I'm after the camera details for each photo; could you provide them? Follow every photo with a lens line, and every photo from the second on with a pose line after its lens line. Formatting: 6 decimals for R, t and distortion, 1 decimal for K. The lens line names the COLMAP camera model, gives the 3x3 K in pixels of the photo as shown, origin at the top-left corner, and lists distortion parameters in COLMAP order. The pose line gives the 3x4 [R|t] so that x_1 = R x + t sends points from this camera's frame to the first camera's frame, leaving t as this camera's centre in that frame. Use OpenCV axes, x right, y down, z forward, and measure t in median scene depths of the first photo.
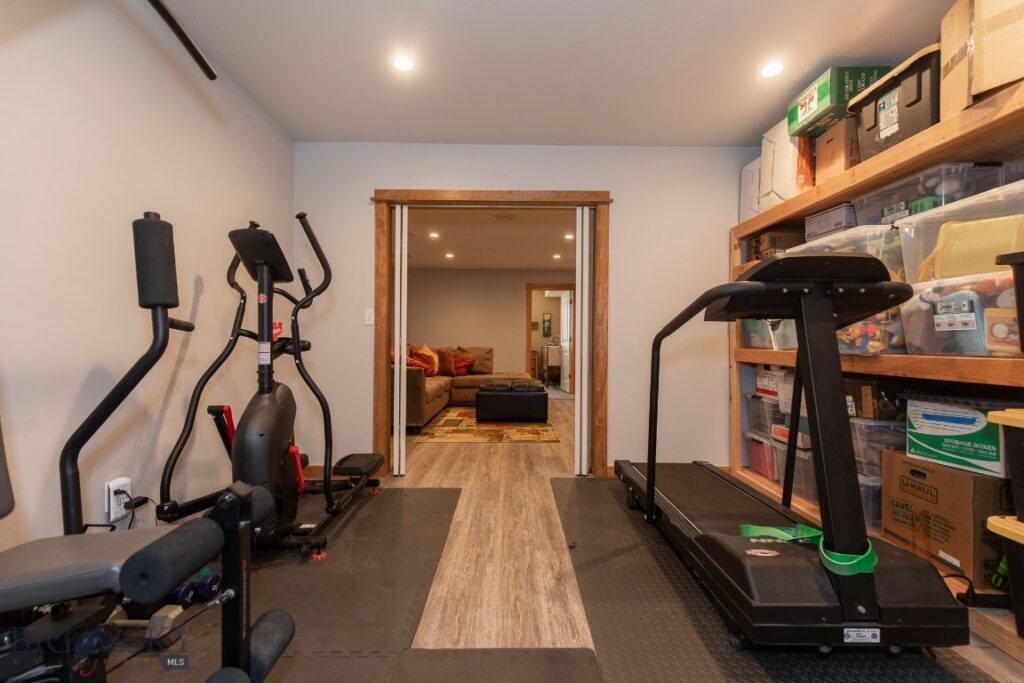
lens RADIAL K [[462.7, 0, 512.6], [0, 462.7, 342.7], [0, 0, 1]] dist [0.007786, -0.002117]
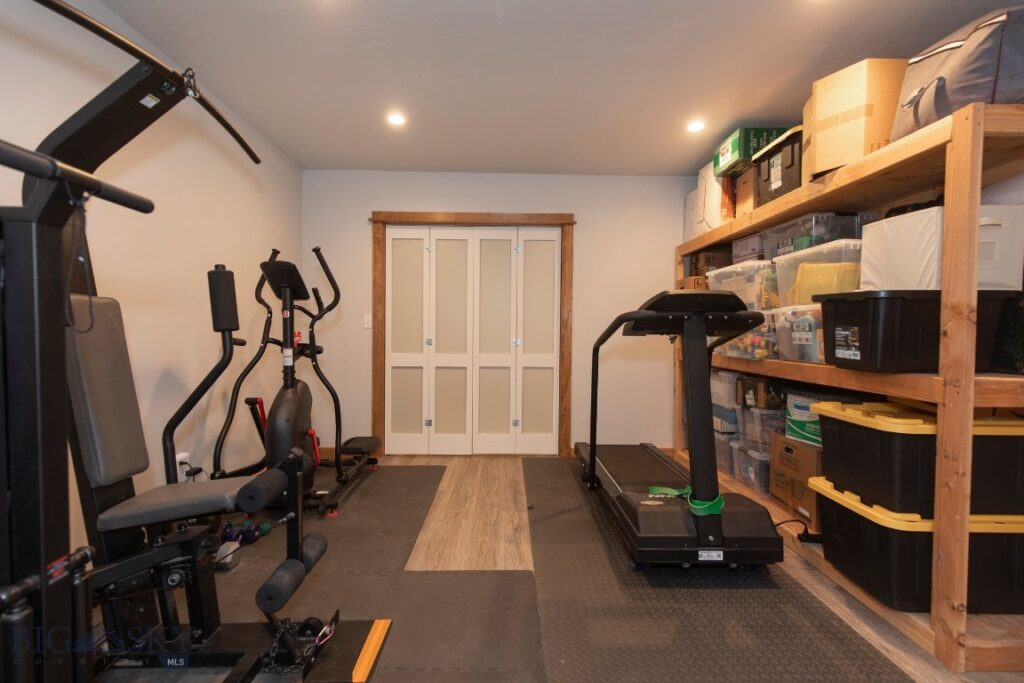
lens RADIAL K [[462.7, 0, 510.0], [0, 462.7, 344.9], [0, 0, 1]] dist [0.007786, -0.002117]
pose [[0.999979, 0.001909, 0.006207, 0.072989], [-0.002086, 0.999588, 0.028624, -0.052167], [-0.006150, -0.028637, 0.999571, -0.301912]]
